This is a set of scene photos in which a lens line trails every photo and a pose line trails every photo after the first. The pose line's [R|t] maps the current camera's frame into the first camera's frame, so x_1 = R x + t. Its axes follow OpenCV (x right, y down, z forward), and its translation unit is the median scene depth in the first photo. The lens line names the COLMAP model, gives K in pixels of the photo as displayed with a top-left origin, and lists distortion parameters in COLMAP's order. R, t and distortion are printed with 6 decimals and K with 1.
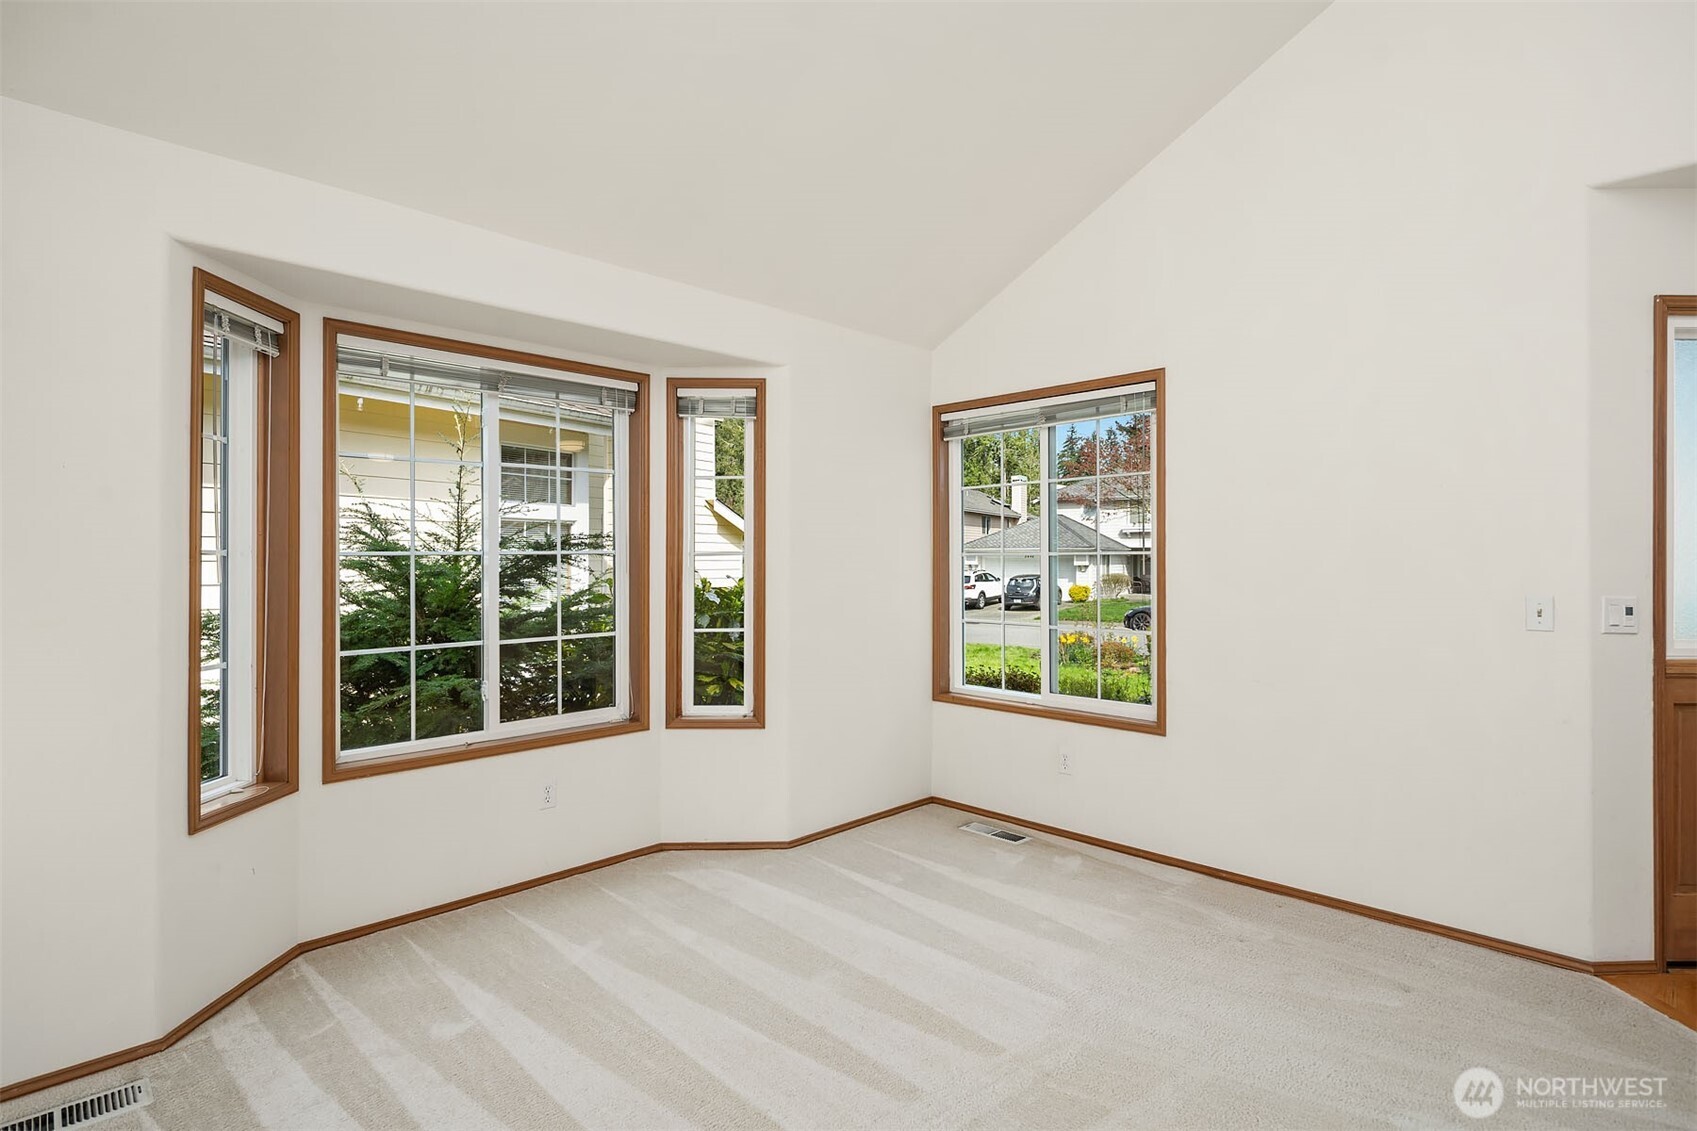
lens RADIAL K [[828.5, 0, 845.4], [0, 828.5, 557.5], [0, 0, 1]] dist [-0.000029, -0.000032]
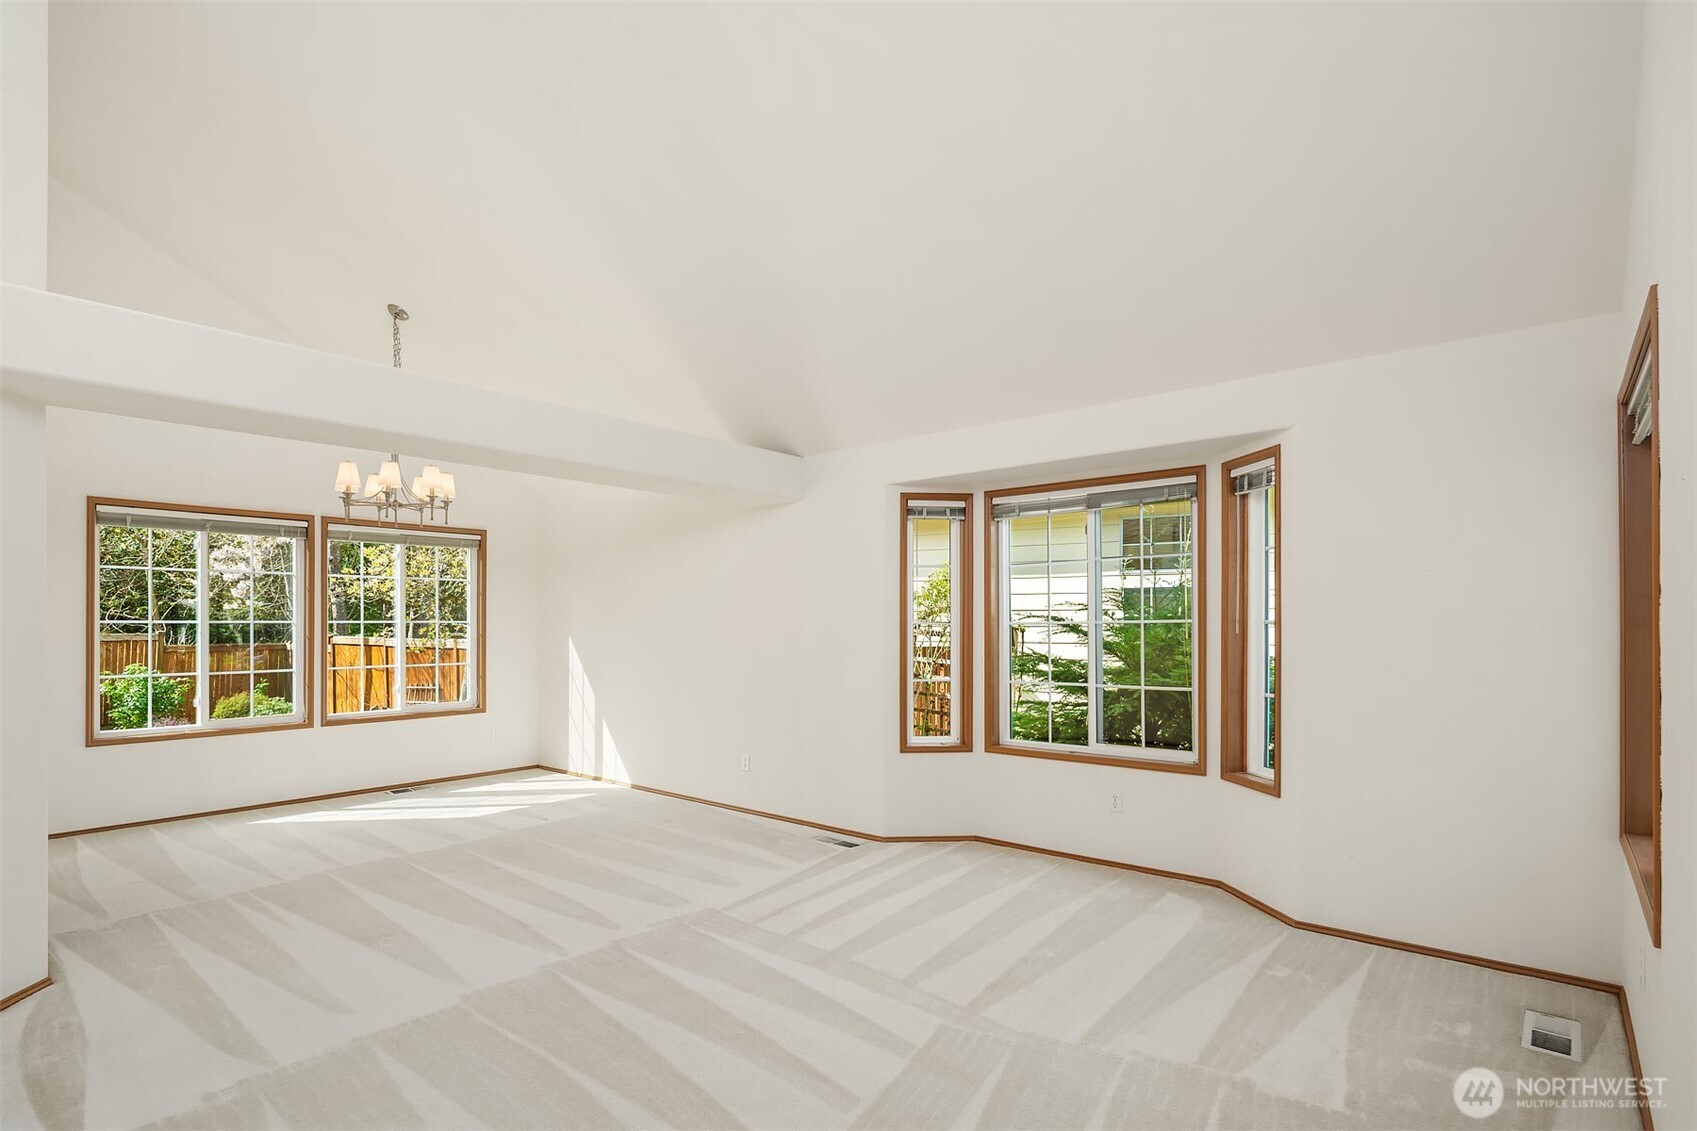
lens RADIAL K [[828.8, 0, 836.8], [0, 828.8, 621.9], [0, 0, 1]] dist [-0.000721, 0.000071]
pose [[0.100864, -0.002132, -0.994898, 0.948911], [0.003357, 0.999993, -0.001802, -0.004932], [0.994895, -0.003158, 0.100870, 0.424282]]
